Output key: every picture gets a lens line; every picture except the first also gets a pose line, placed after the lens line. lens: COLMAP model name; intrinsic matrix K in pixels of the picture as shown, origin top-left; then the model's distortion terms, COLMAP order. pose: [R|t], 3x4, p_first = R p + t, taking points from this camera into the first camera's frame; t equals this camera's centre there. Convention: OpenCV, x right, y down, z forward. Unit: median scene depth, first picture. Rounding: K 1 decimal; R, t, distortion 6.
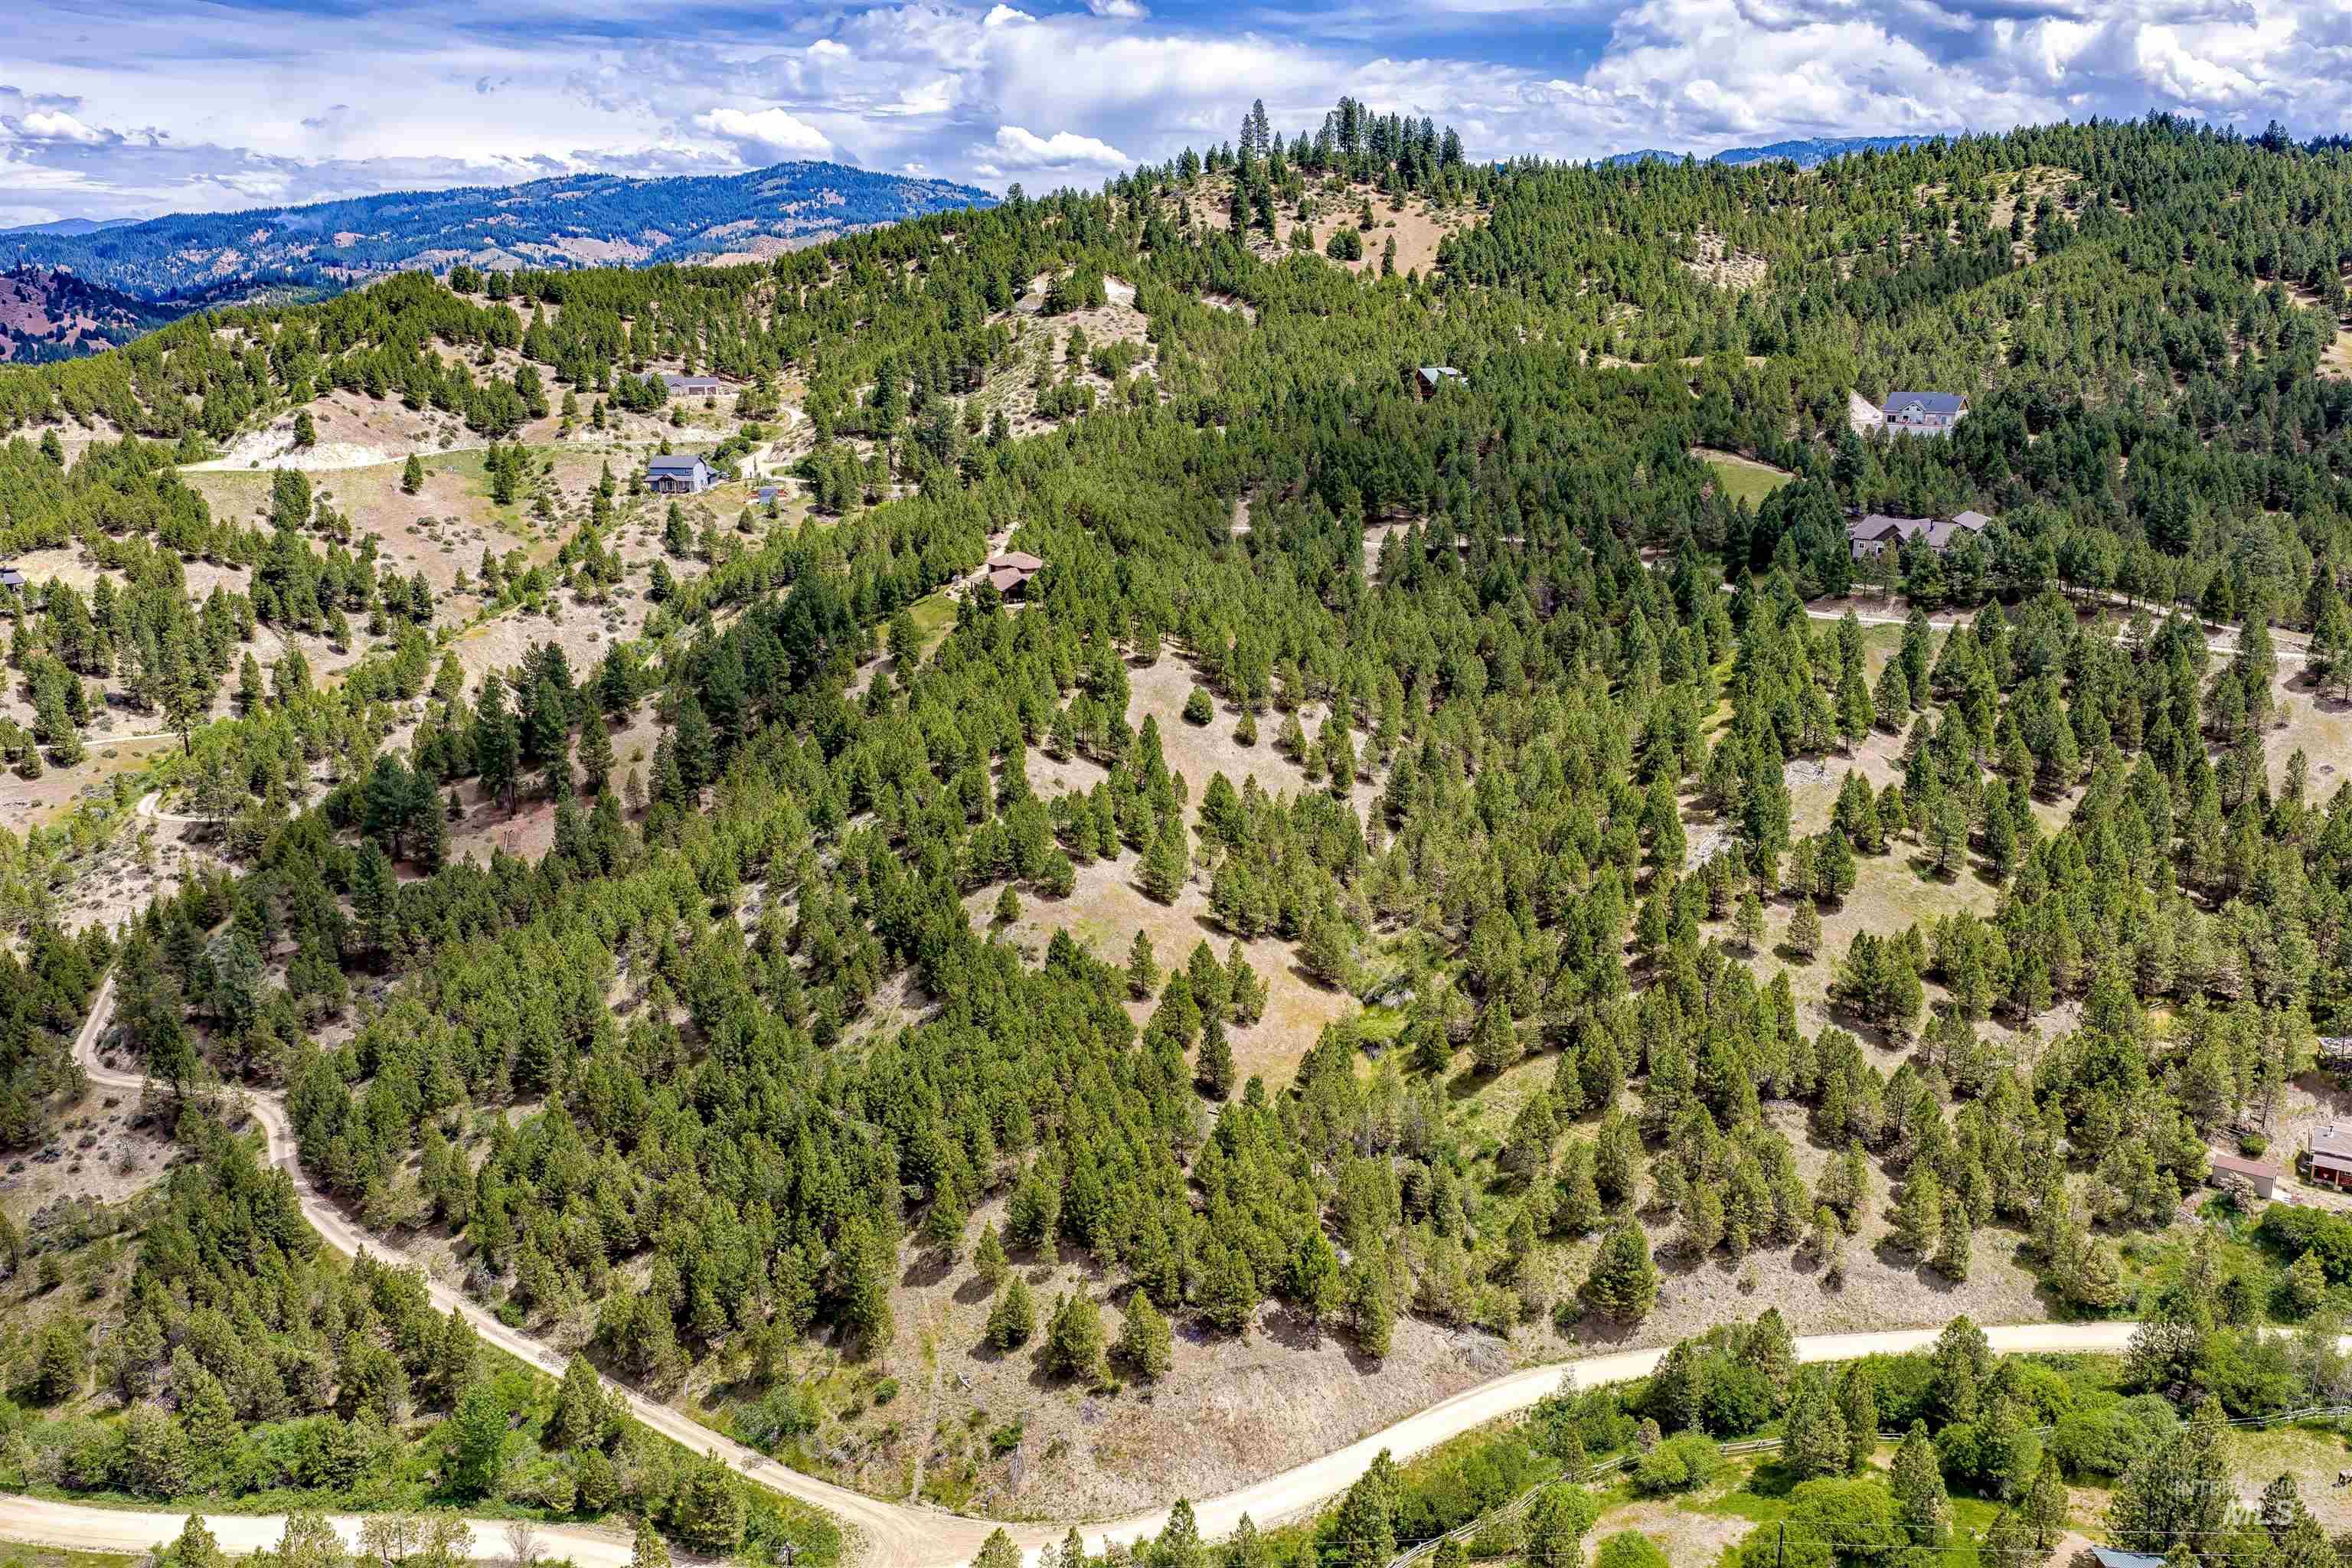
lens RADIAL K [[1947.0, 0, 1176.3], [0, 1947.0, 787.5], [0, 0, 1]] dist [0.005165, -0.004034]
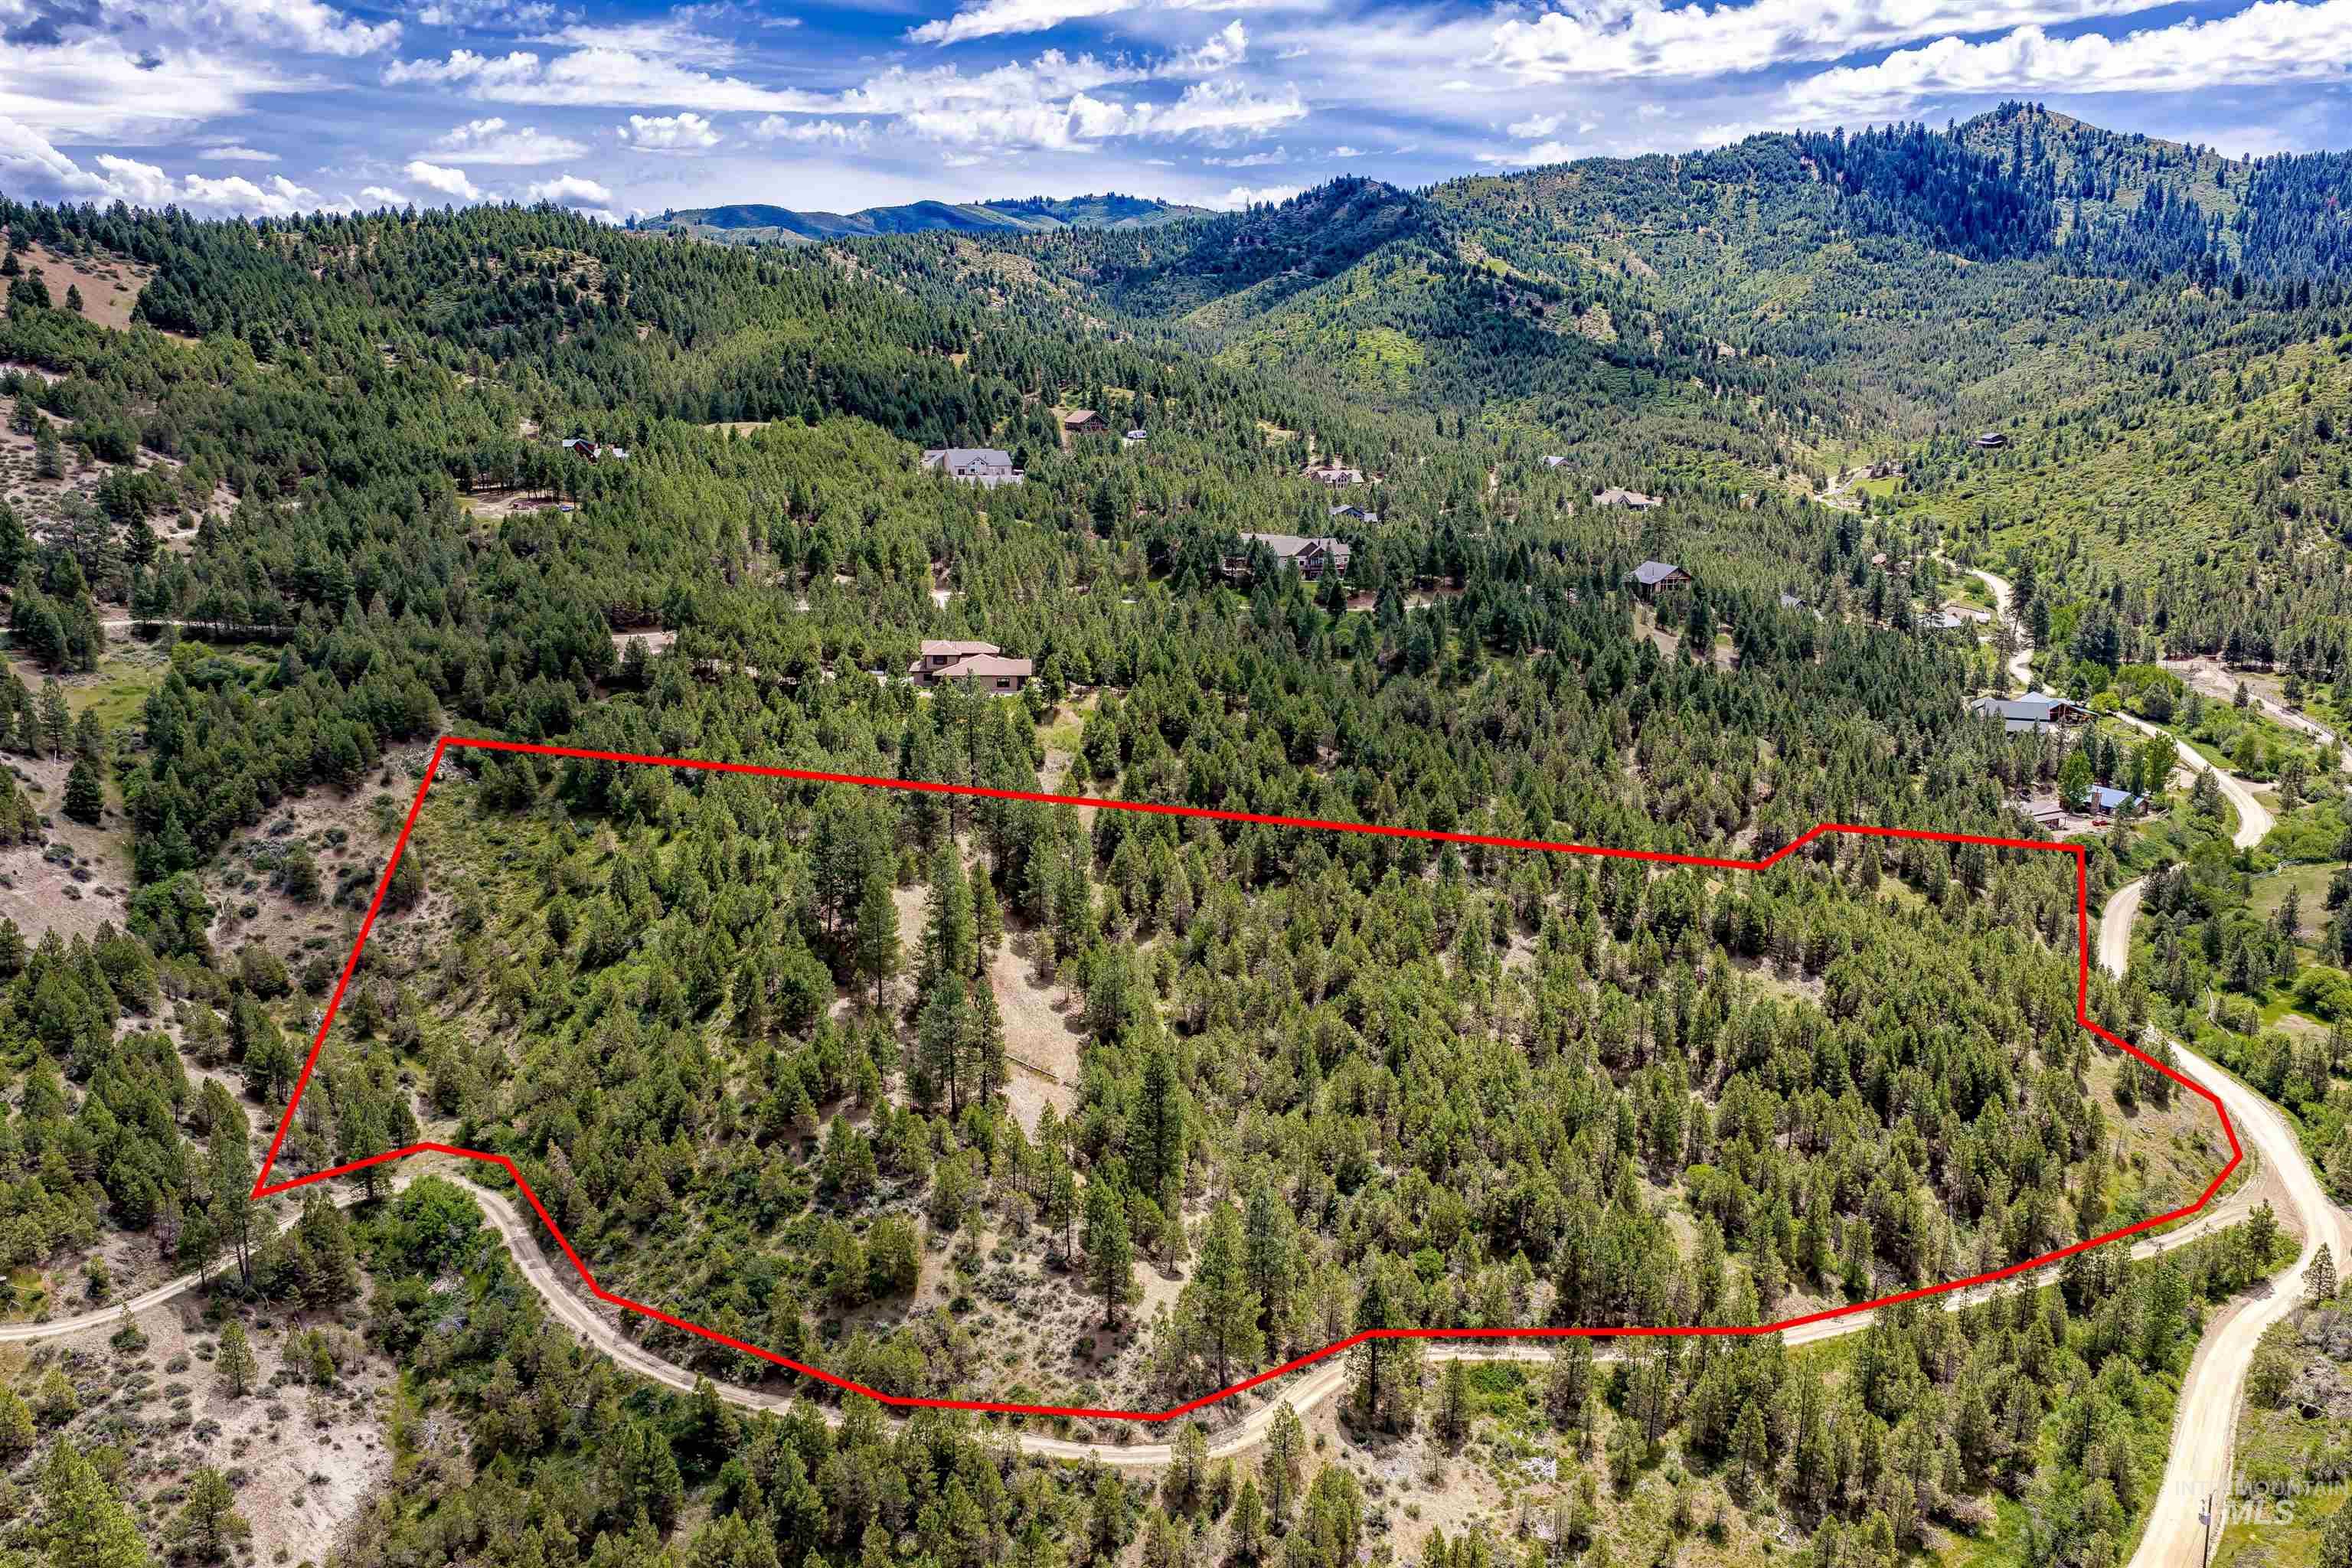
lens RADIAL K [[1950.3, 0, 1173.3], [0, 1950.3, 784.6], [0, 0, 1]] dist [0.008620, -0.007814]
pose [[0.439975, -0.181192, 0.879541, -0.858612], [0.211816, 0.972736, 0.094434, -0.118544], [-0.872672, 0.144752, 0.466359, 0.486787]]
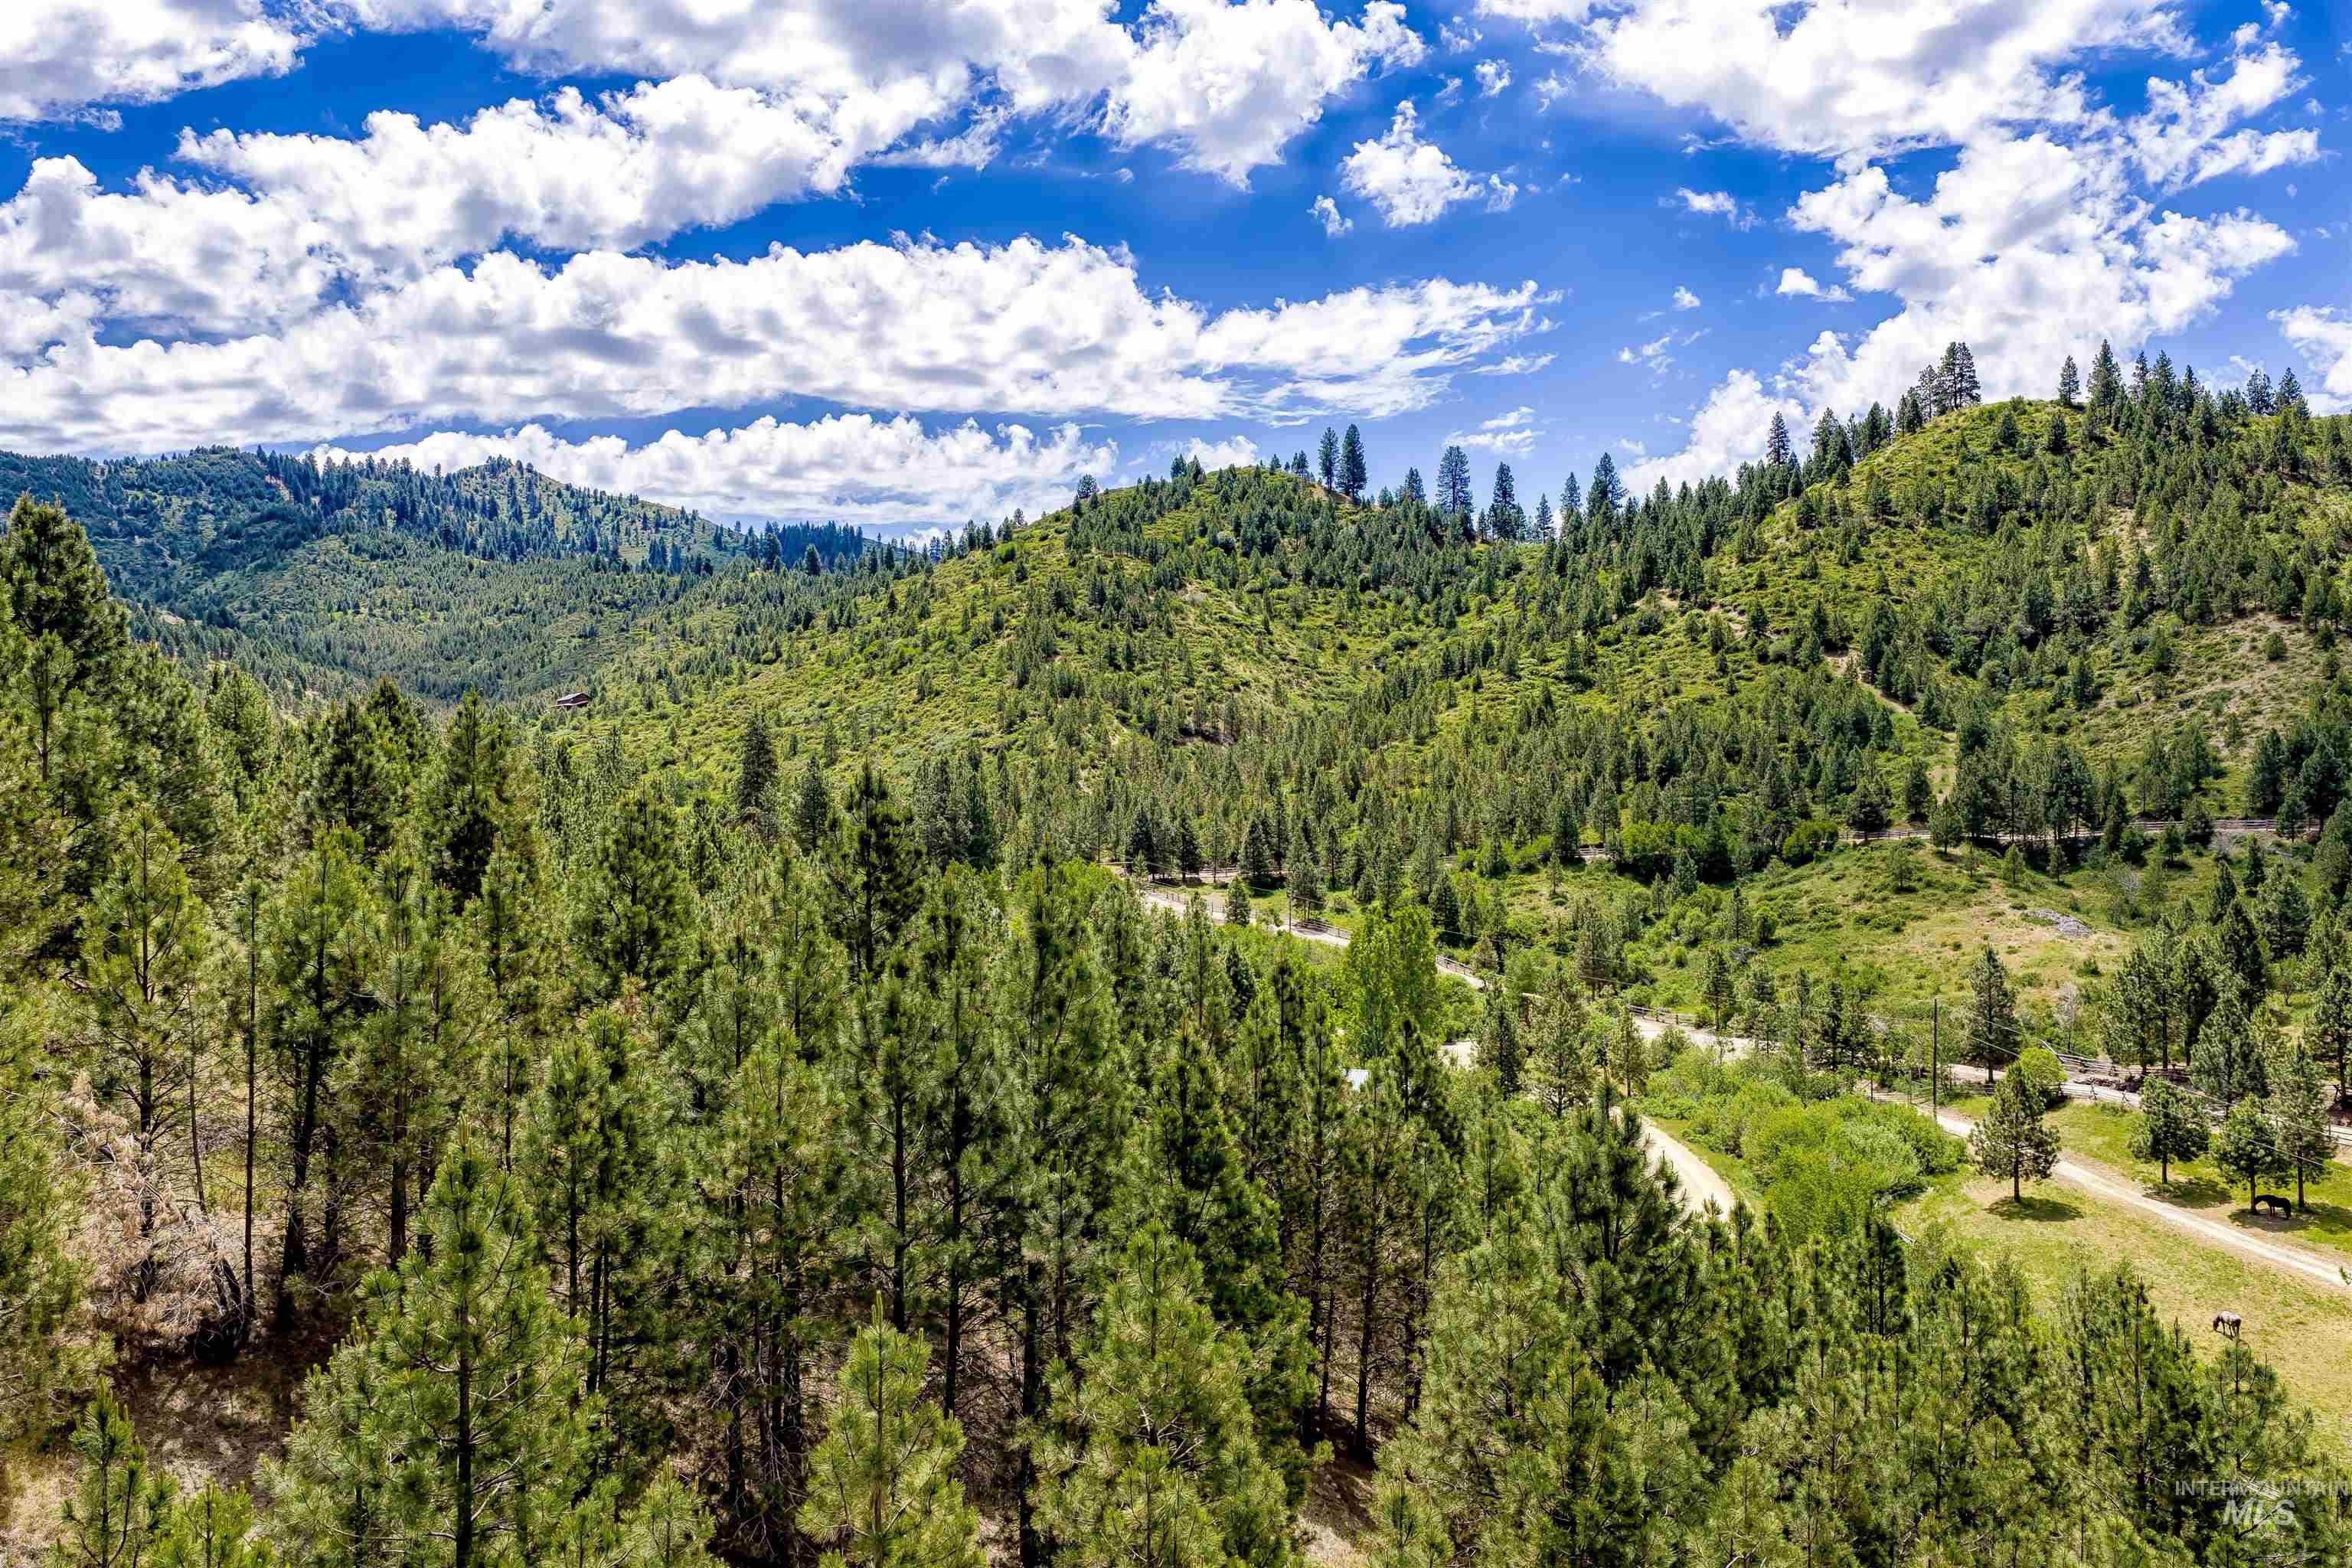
lens RADIAL K [[1950.3, 0, 1173.3], [0, 1950.3, 784.6], [0, 0, 1]] dist [0.008620, -0.007814]
pose [[-0.271868, 0.013926, 0.962234, 0.062086], [0.242690, 0.968569, 0.054552, 0.029481], [-0.931230, 0.248356, -0.266702, 0.668385]]
